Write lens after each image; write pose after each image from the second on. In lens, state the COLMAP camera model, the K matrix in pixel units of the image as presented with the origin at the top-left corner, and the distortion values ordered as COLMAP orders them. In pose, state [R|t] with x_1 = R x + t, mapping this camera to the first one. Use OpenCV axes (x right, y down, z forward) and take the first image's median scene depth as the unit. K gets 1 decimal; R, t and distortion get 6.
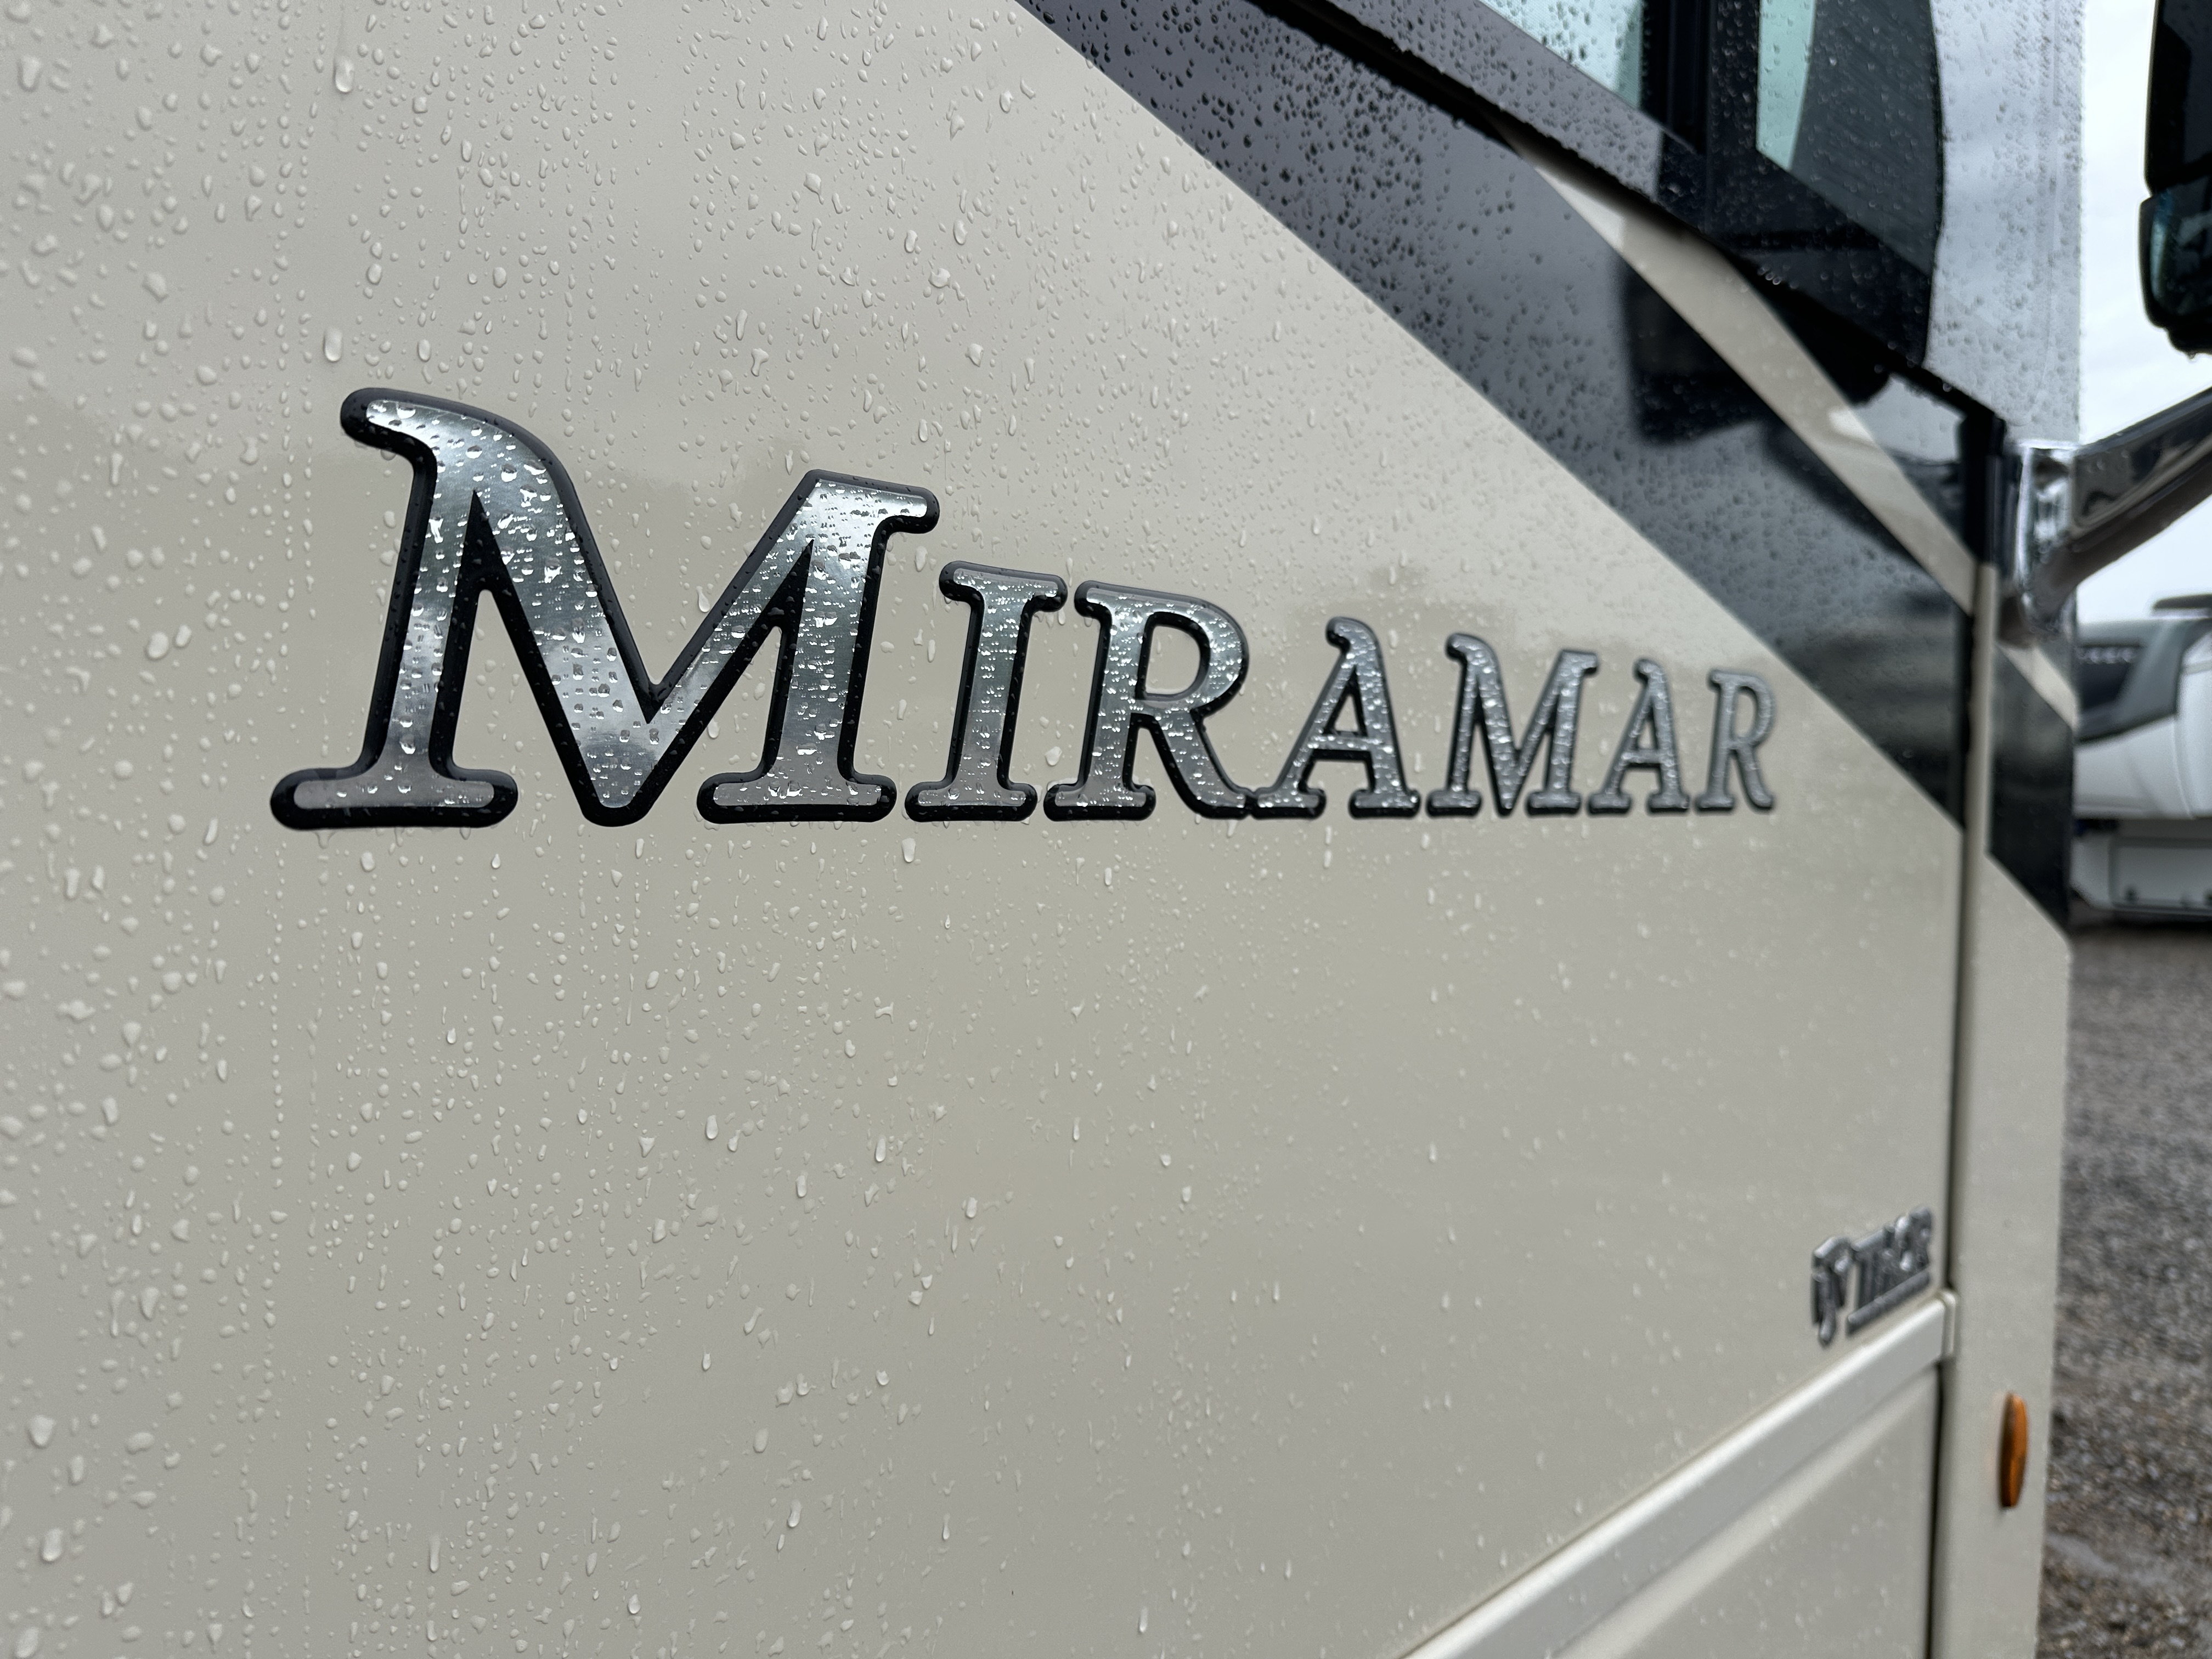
lens RADIAL K [[1570.1, 0, 1106.0], [0, 1570.1, 829.5], [0, 0, 1]] dist [-0.007617, -0.004547]
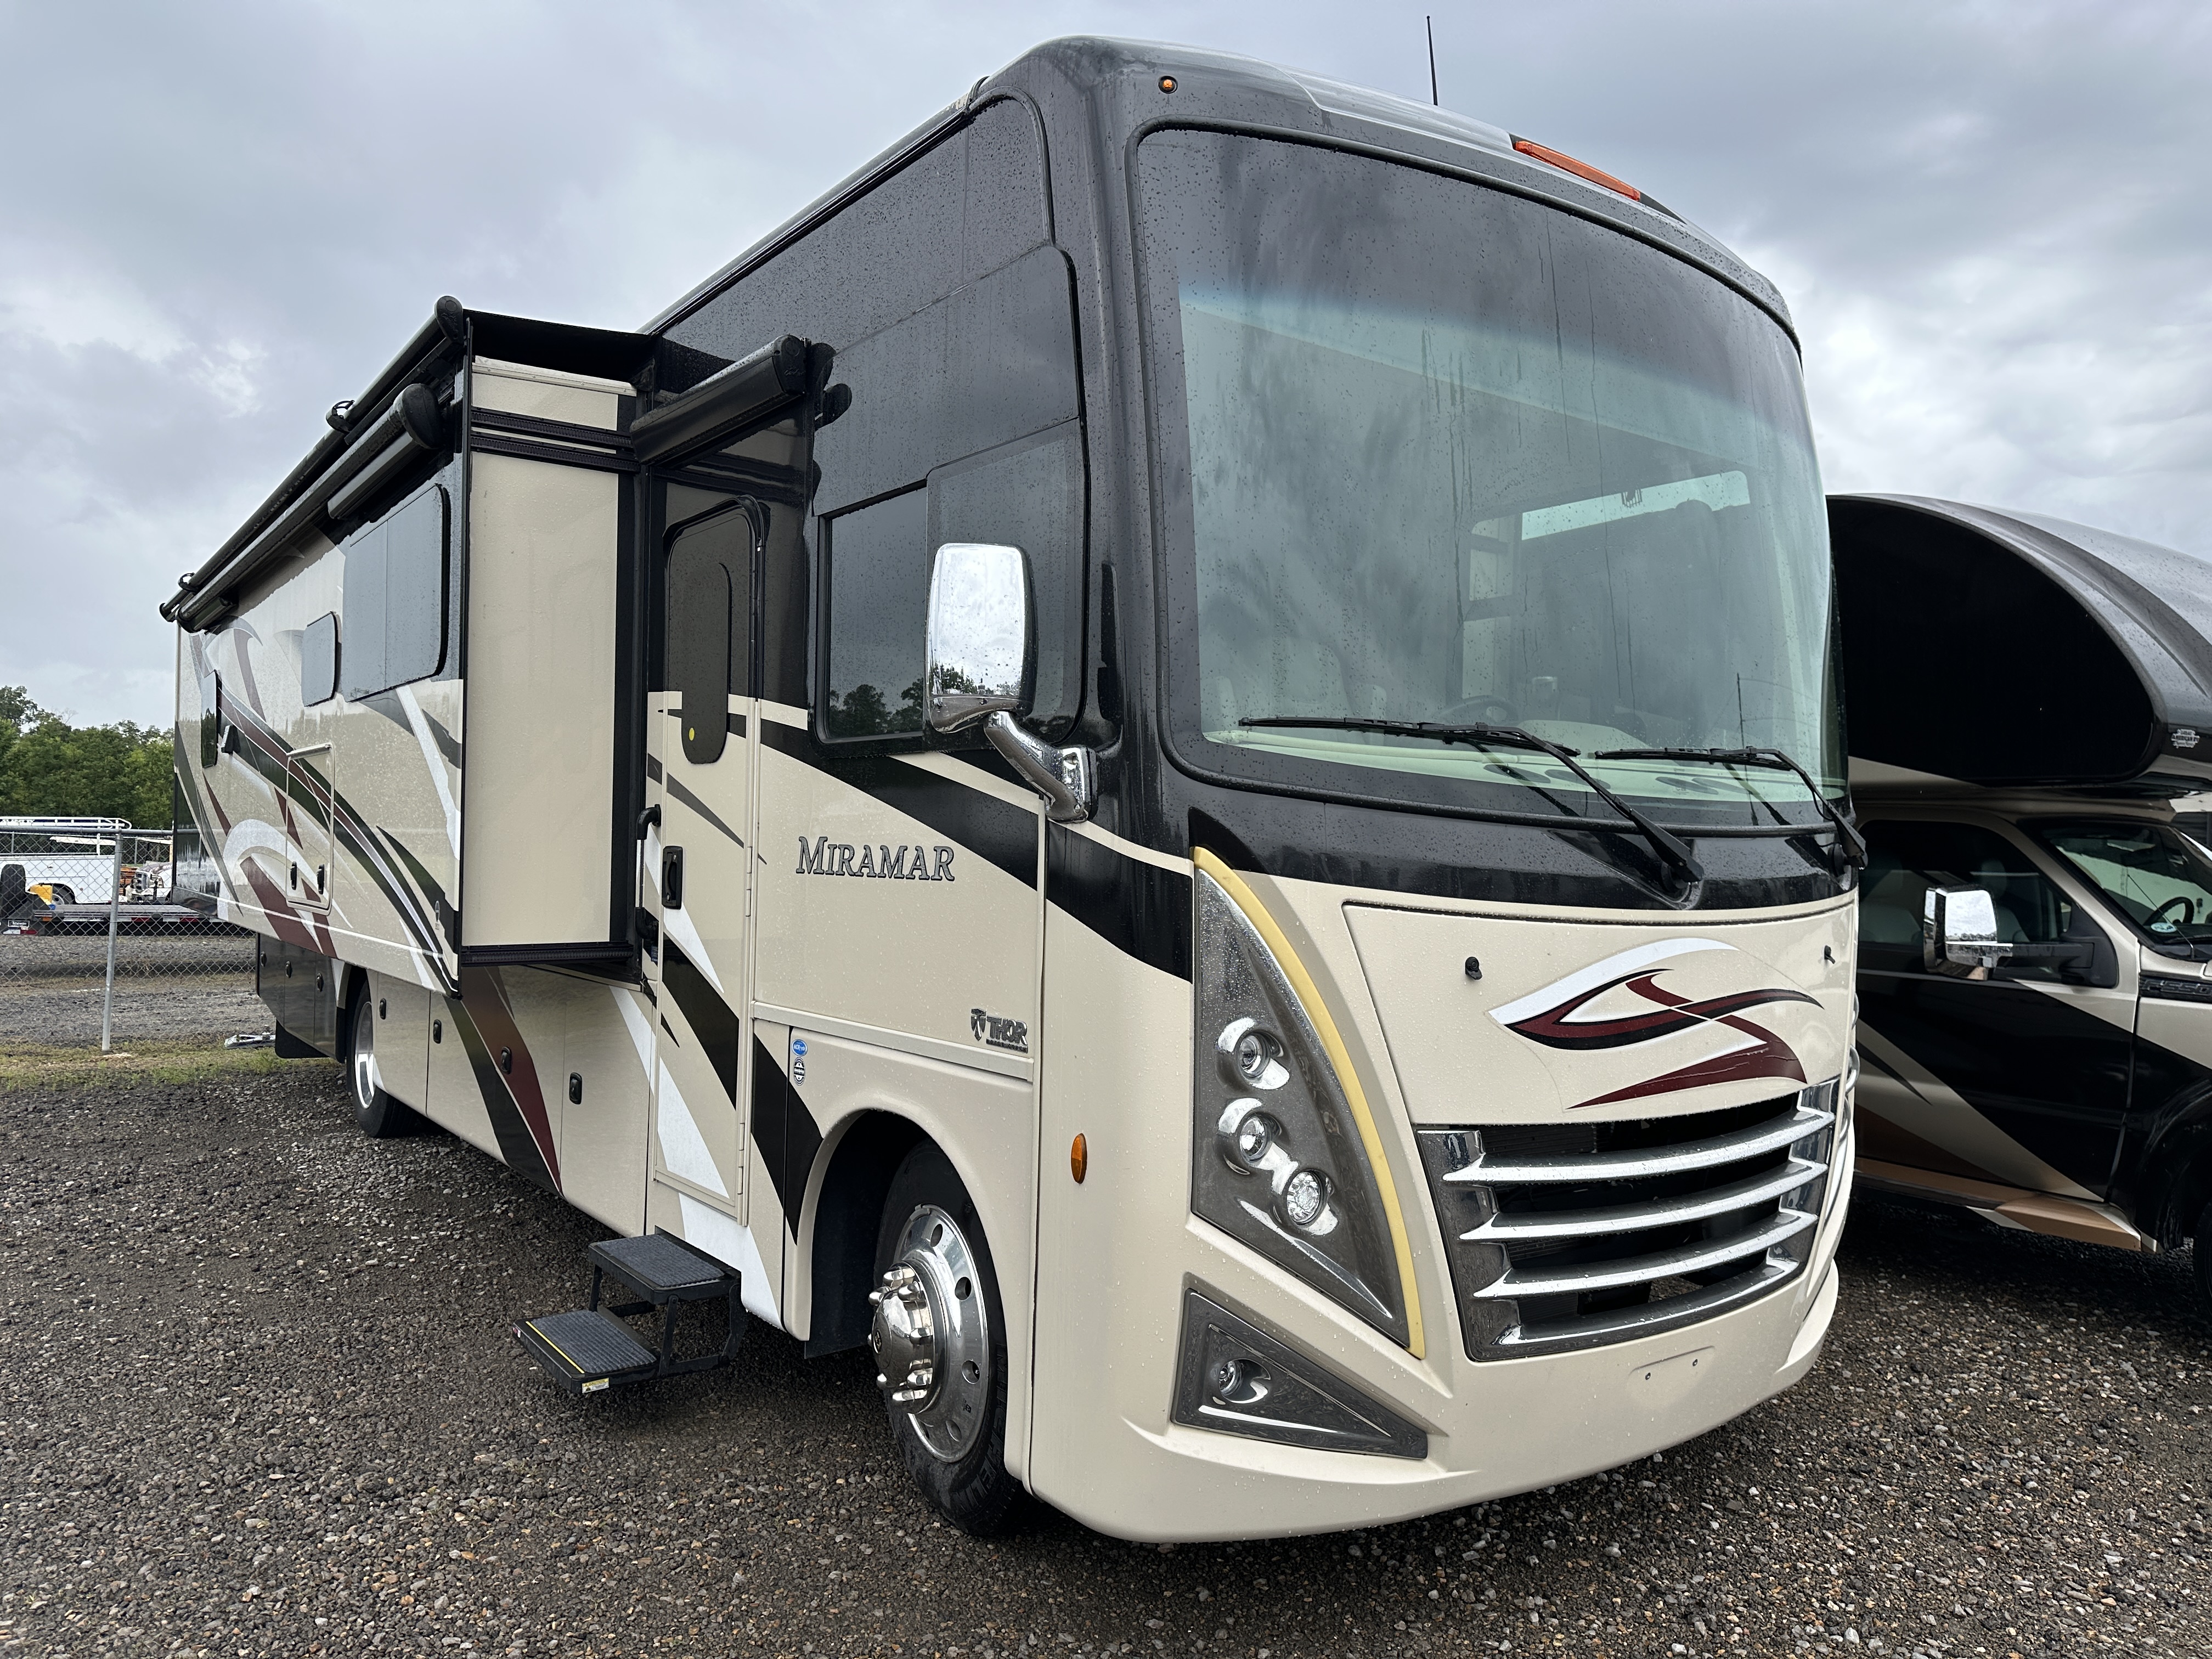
lens RADIAL K [[1695.6, 0, 1102.5], [0, 1695.6, 751.9], [0, 0, 1]] dist [-0.122461, 0.001418]
pose [[-0.170498, -0.082517, -0.981897, 5.856473], [-0.056756, 0.995655, -0.073818, -0.053793], [0.983722, 0.043143, -0.174441, 2.771336]]
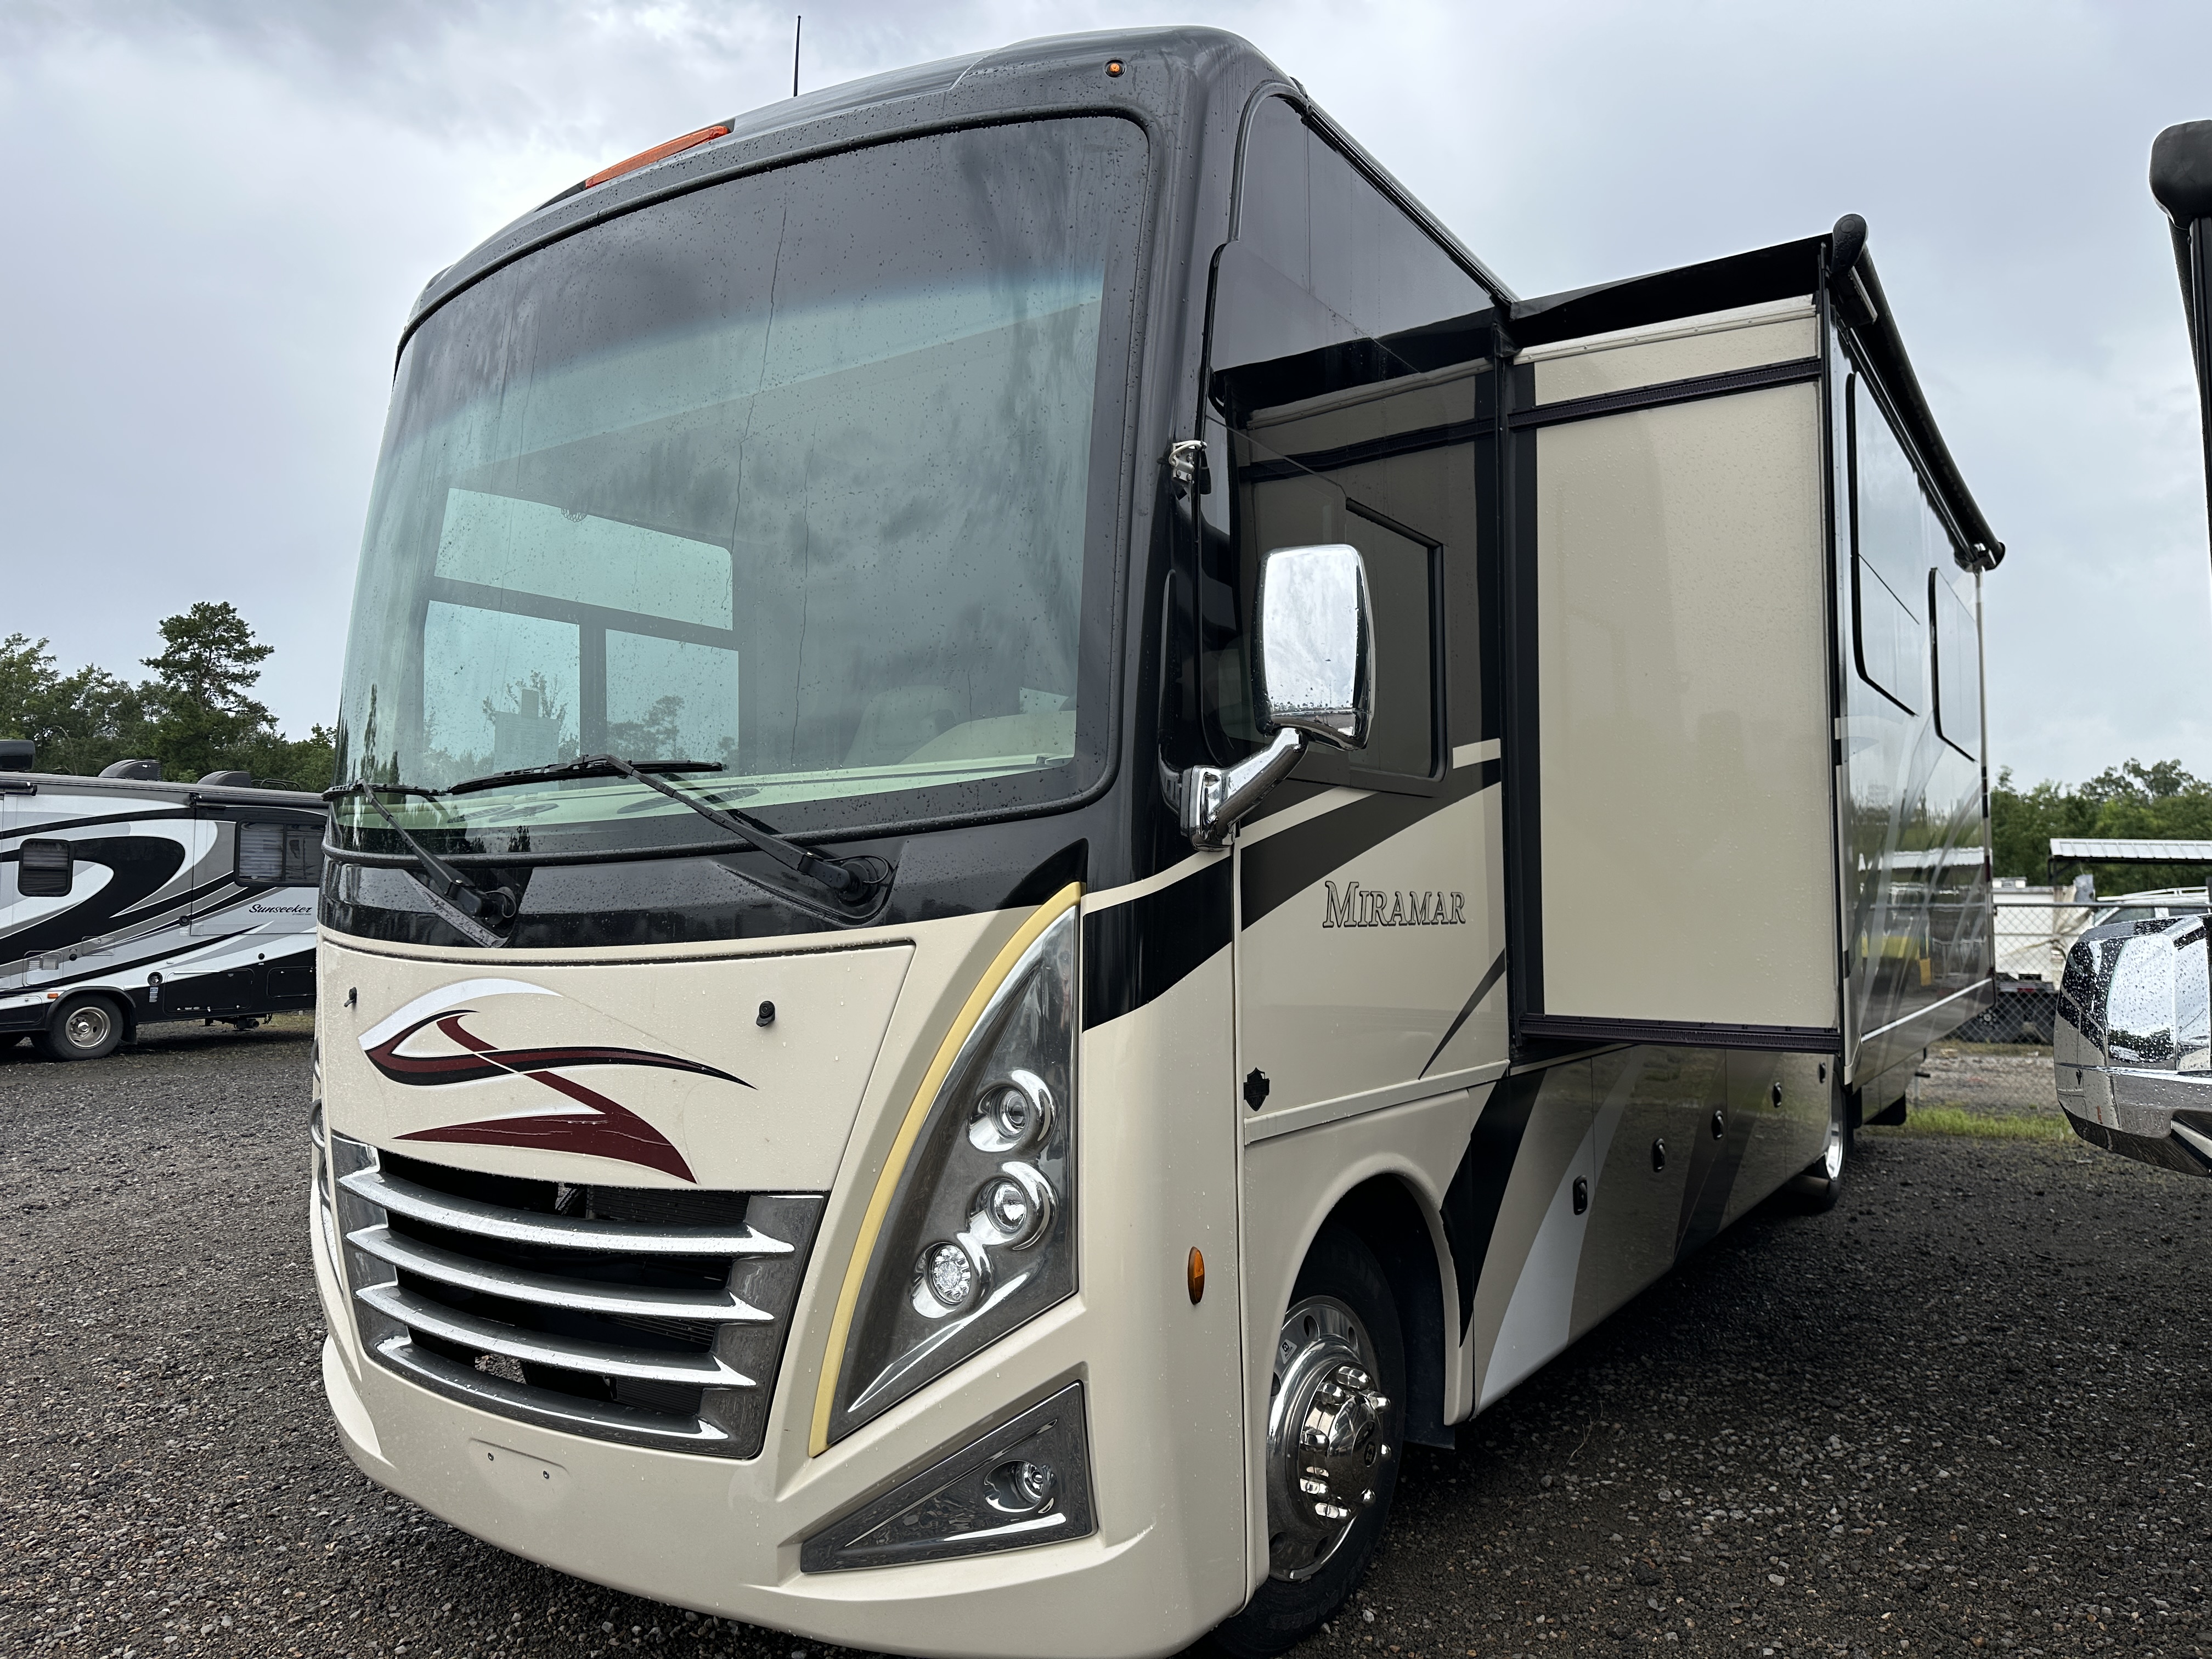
lens RADIAL K [[1570.1, 0, 1106.0], [0, 1570.1, 829.5], [0, 0, 1]] dist [-0.007617, -0.004547]
pose [[-0.980658, -0.015254, -0.195135, 1.967465], [-0.010669, 0.999642, -0.024528, -0.204360], [0.195439, -0.021971, -0.980470, 6.256790]]
